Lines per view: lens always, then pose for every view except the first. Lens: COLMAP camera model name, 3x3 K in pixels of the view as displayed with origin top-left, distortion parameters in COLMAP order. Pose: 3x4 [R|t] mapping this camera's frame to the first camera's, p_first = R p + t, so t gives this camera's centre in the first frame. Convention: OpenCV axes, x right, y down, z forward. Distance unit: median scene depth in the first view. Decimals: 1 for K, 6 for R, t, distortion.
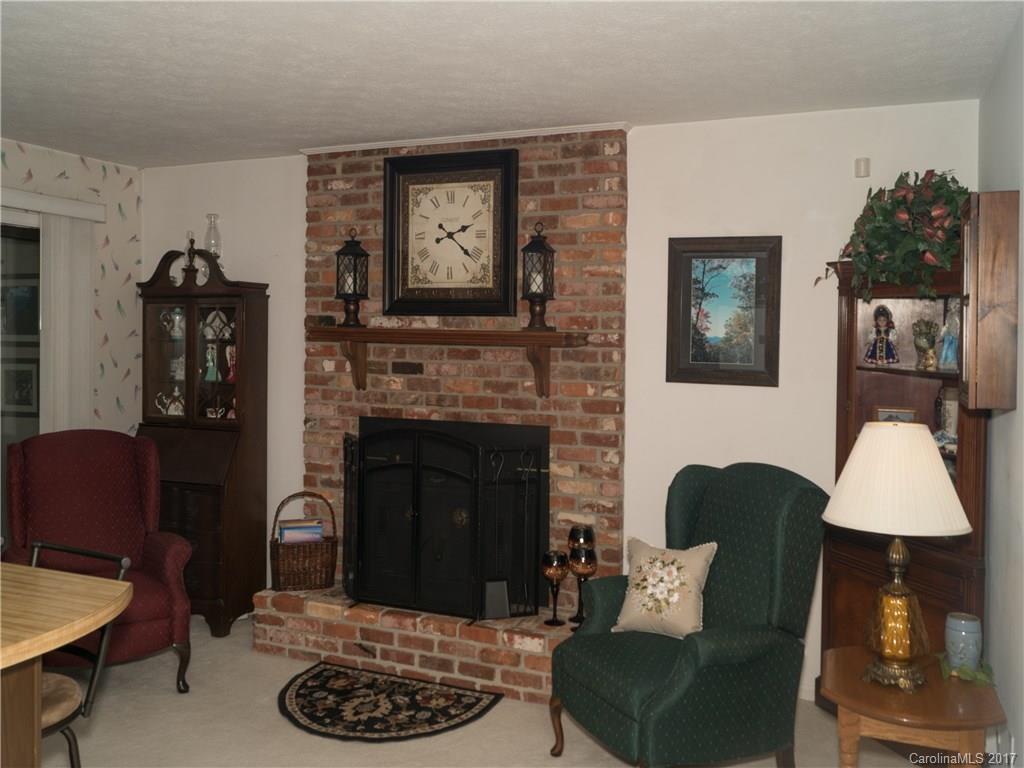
lens RADIAL K [[857.1, 0, 512.9], [0, 857.1, 355.4], [0, 0, 1]] dist [0.007695, 0.001777]
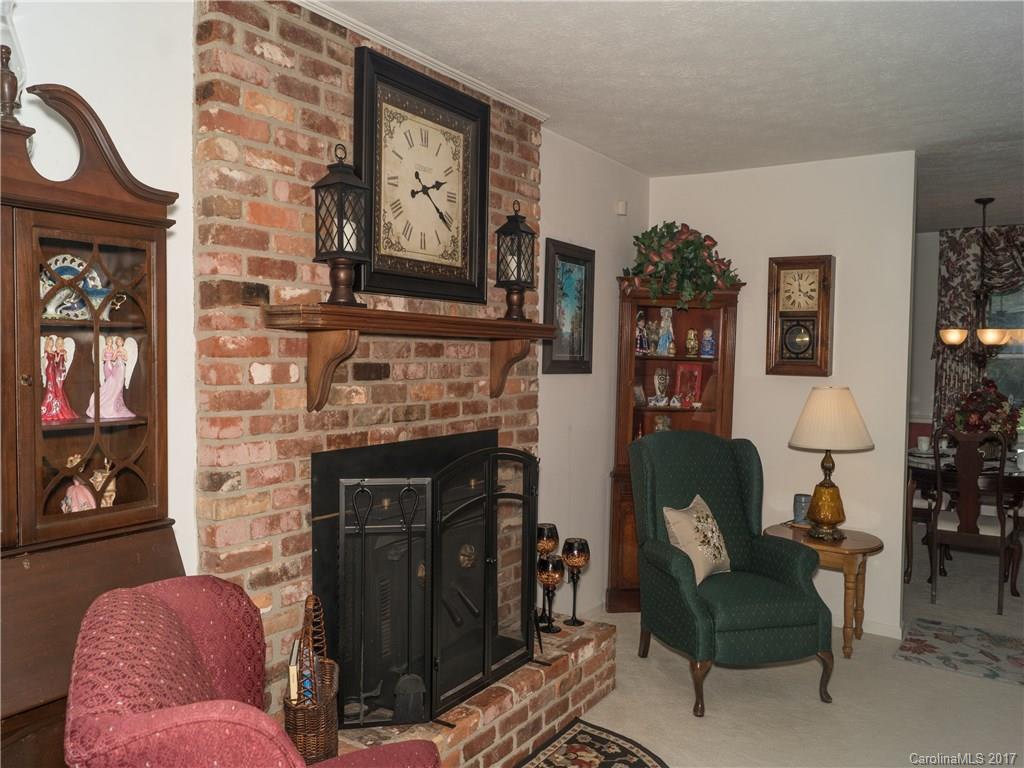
lens RADIAL K [[780.4, 0, 491.8], [0, 780.4, 383.2], [0, 0, 1]] dist [-0.003415, 0.007029]
pose [[0.223221, -0.051726, 0.973395, -0.720949], [0.007835, 0.998654, 0.051272, -0.007030], [-0.974736, -0.003818, 0.223325, 0.784734]]
